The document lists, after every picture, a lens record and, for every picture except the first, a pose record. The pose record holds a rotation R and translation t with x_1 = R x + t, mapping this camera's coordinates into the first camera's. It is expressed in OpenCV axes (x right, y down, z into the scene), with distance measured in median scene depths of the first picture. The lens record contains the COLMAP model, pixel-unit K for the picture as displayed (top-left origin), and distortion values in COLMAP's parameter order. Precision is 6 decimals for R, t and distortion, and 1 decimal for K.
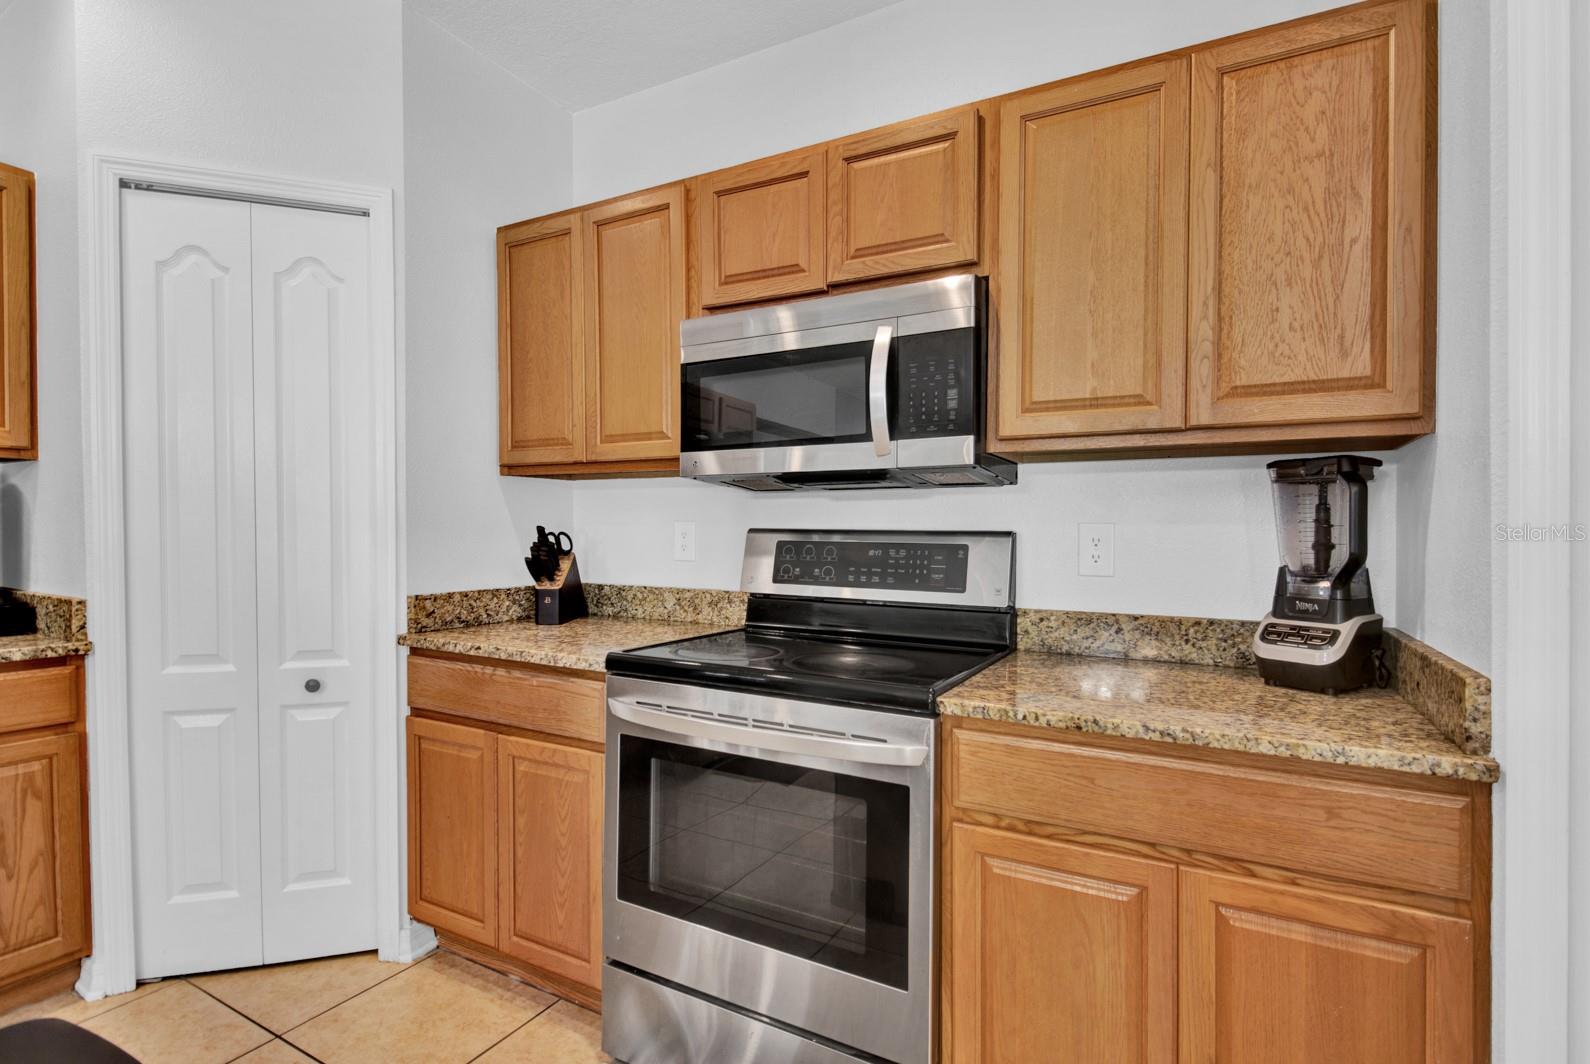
lens RADIAL K [[767.2, 0, 799.7], [0, 767.2, 533.3], [0, 0, 1]] dist [0.001643, -0.000552]
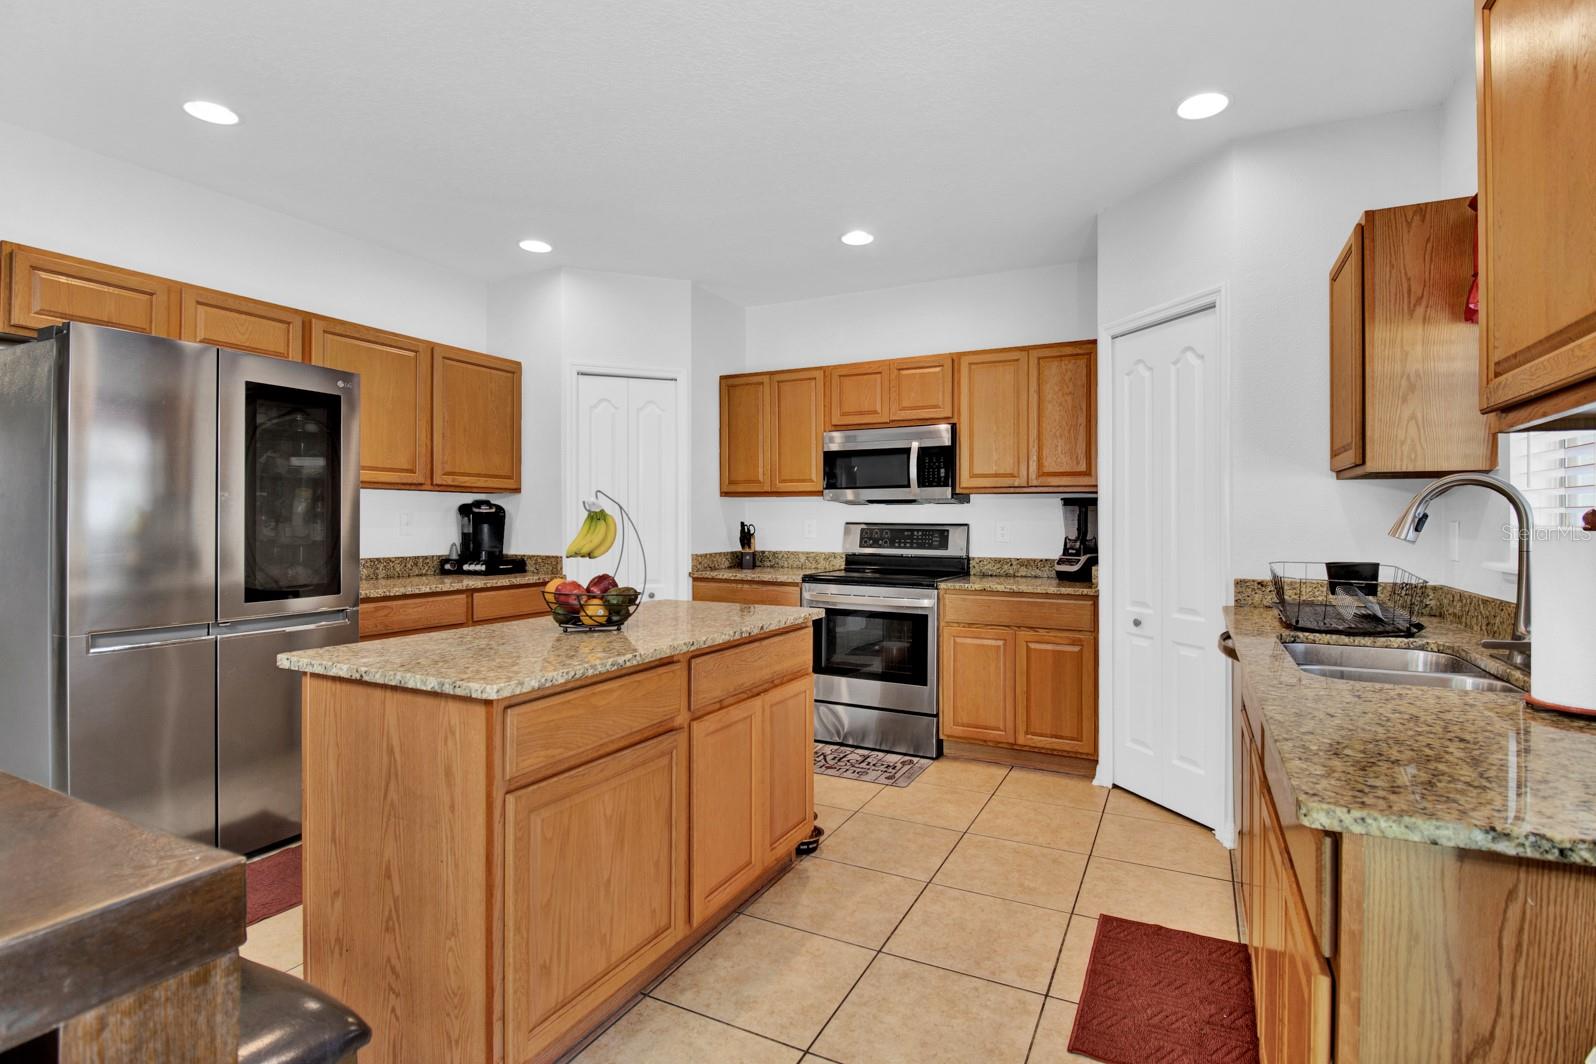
lens RADIAL K [[776.5, 0, 798.9], [0, 776.5, 525.8], [0, 0, 1]] dist [0.001022, -0.011391]
pose [[0.999738, -0.003327, 0.022651, -0.310279], [0.003208, 0.999981, 0.005310, -0.011272], [-0.022669, -0.005236, 0.999729, -1.444237]]
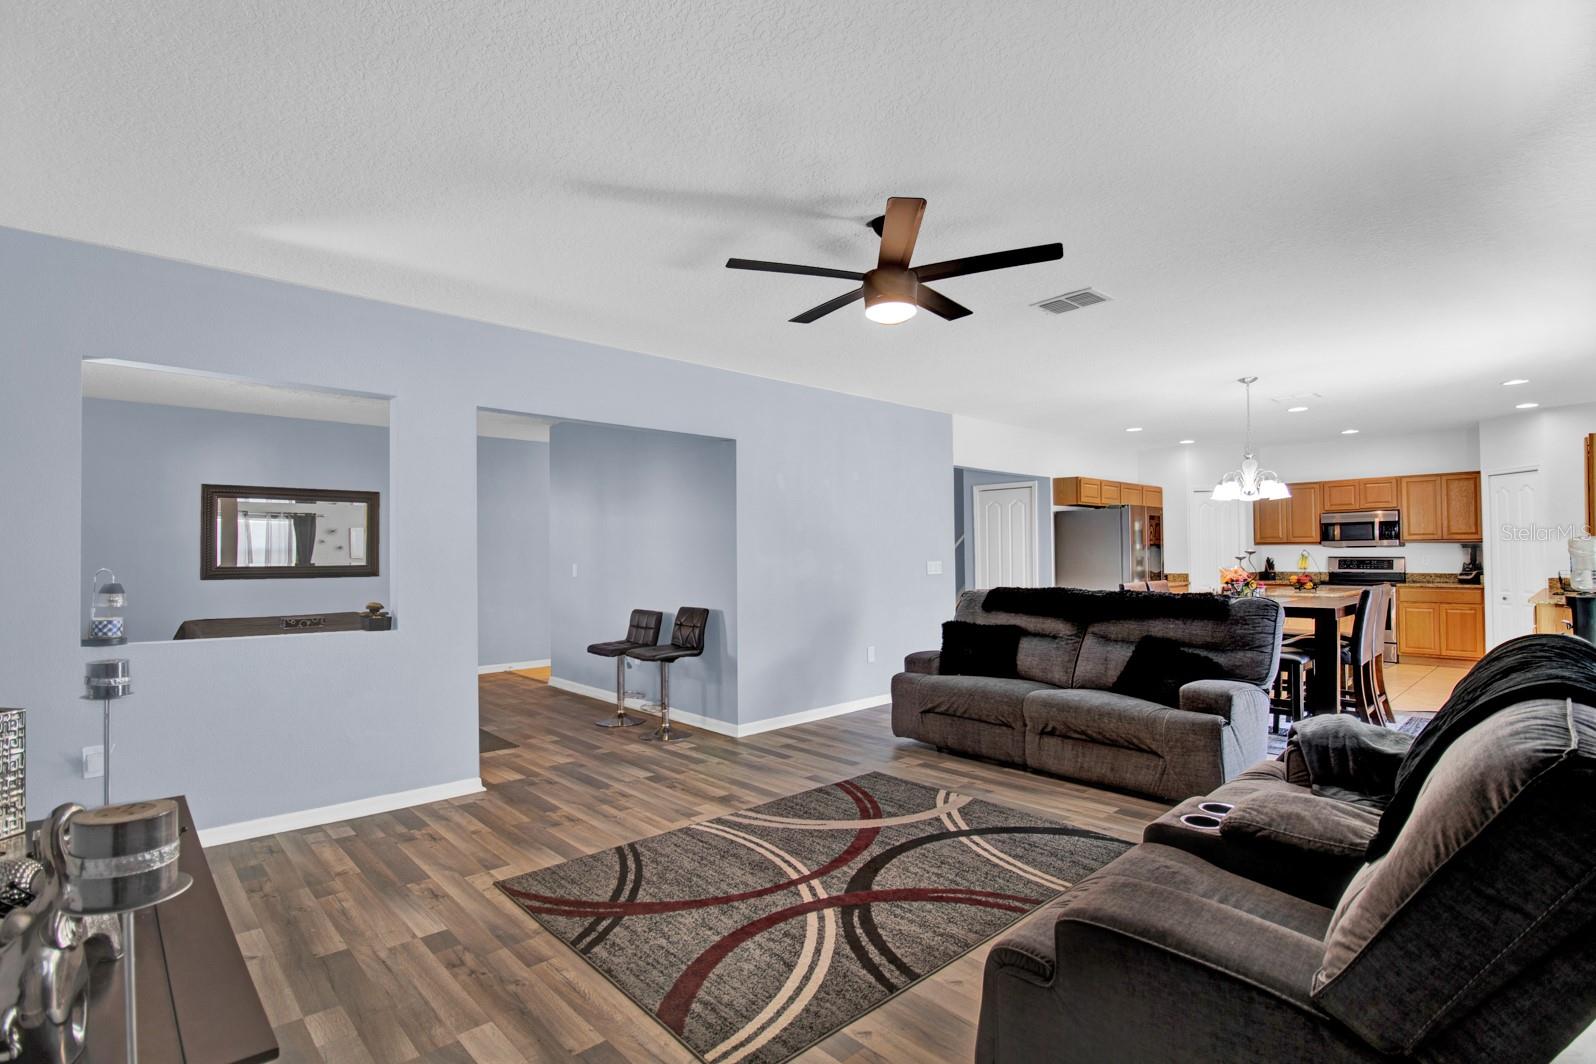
lens RADIAL K [[806.8, 0, 798.3], [0, 806.8, 546.9], [0, 0, 1]] dist [-0.001052, -0.000544]
pose [[0.956549, -0.018896, -0.290960, -2.000398], [0.014406, 0.999742, -0.017564, -0.033179], [0.291217, 0.012609, 0.956574, -5.239874]]
